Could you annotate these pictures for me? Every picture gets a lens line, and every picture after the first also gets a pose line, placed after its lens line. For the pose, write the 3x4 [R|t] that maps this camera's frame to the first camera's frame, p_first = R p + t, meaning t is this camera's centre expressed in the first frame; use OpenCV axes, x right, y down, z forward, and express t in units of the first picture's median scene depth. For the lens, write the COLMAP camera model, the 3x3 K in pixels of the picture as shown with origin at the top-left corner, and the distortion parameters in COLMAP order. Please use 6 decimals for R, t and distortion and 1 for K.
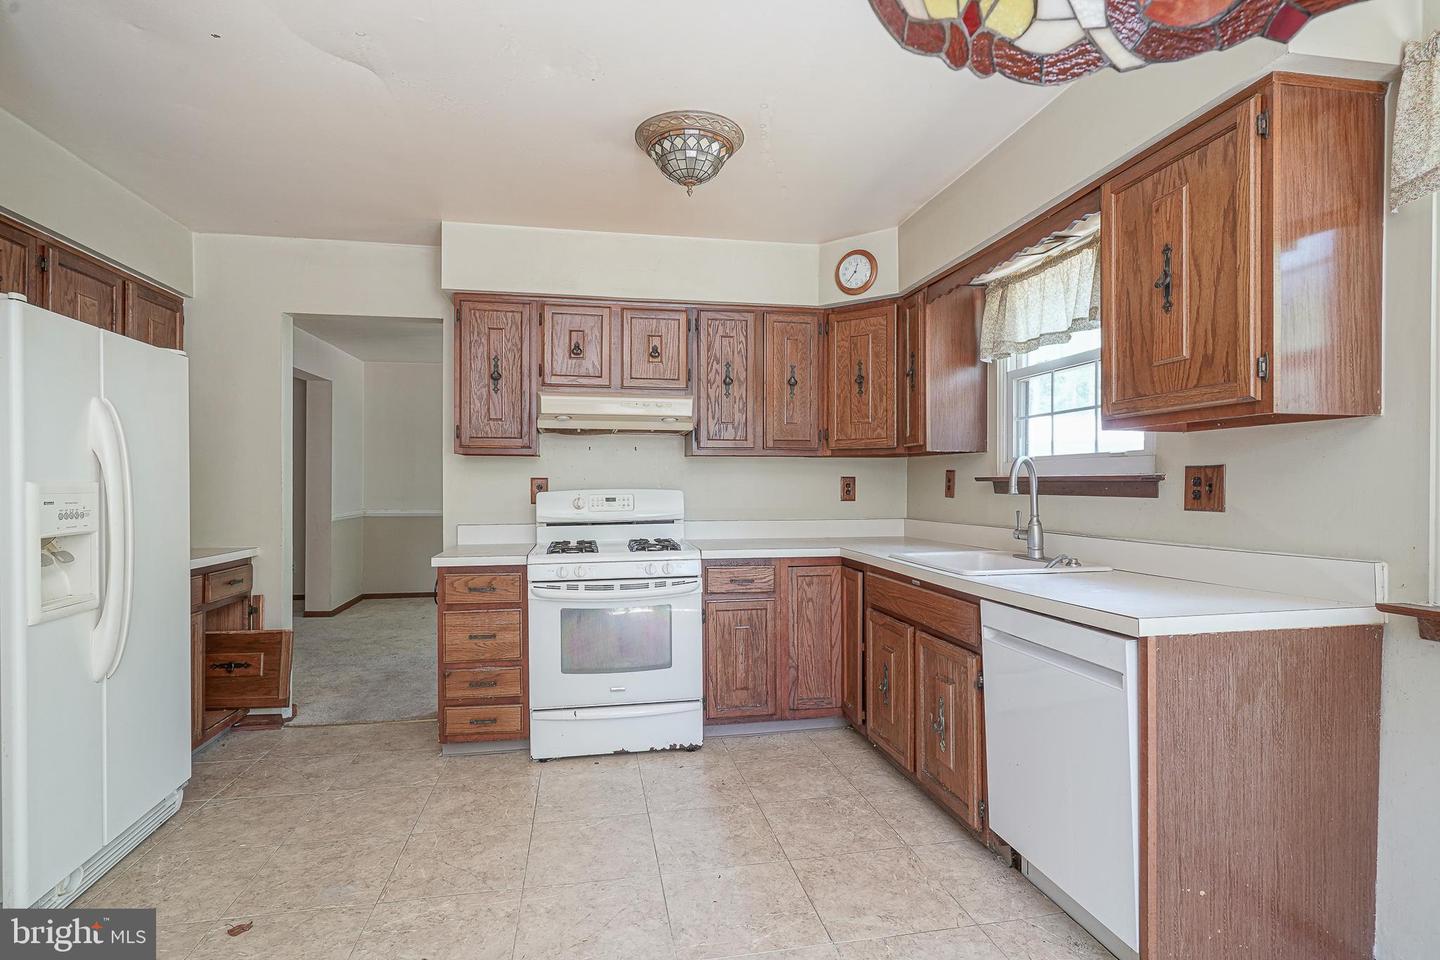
lens RADIAL K [[701.3, 0, 696.3], [0, 701.3, 489.2], [0, 0, 1]] dist [-0.010668, 0.005598]
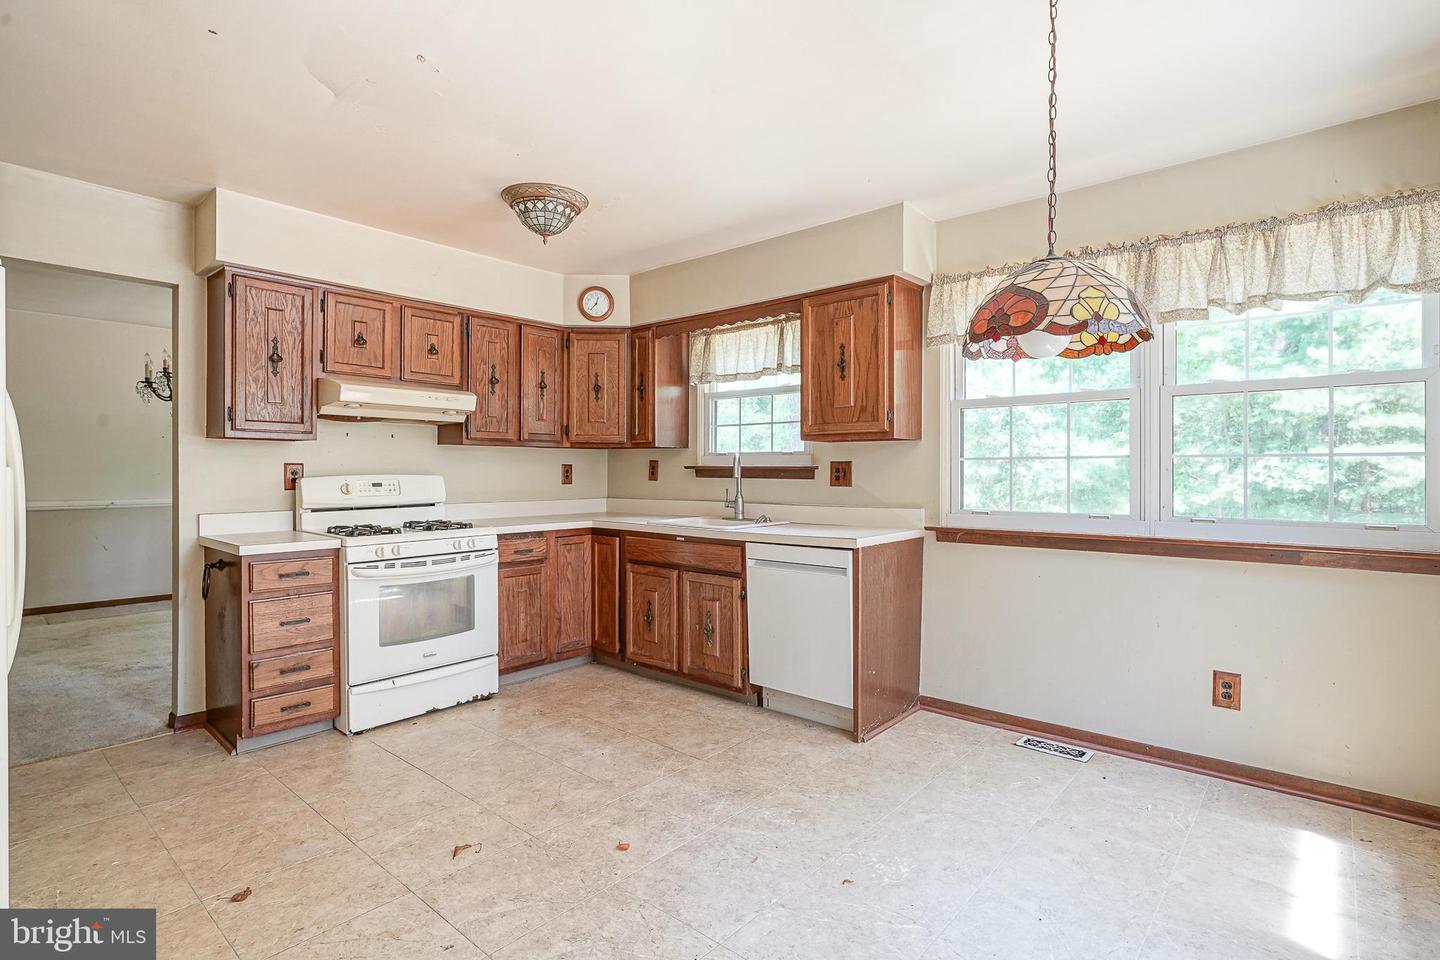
lens RADIAL K [[701.3, 0, 725.1], [0, 701.3, 475.8], [0, 0, 1]] dist [-0.010668, 0.005598]
pose [[0.780124, -0.001960, 0.625622, -0.451023], [0.000563, 0.999997, 0.002431, -0.000702], [-0.625625, -0.001544, 0.780122, -0.163566]]
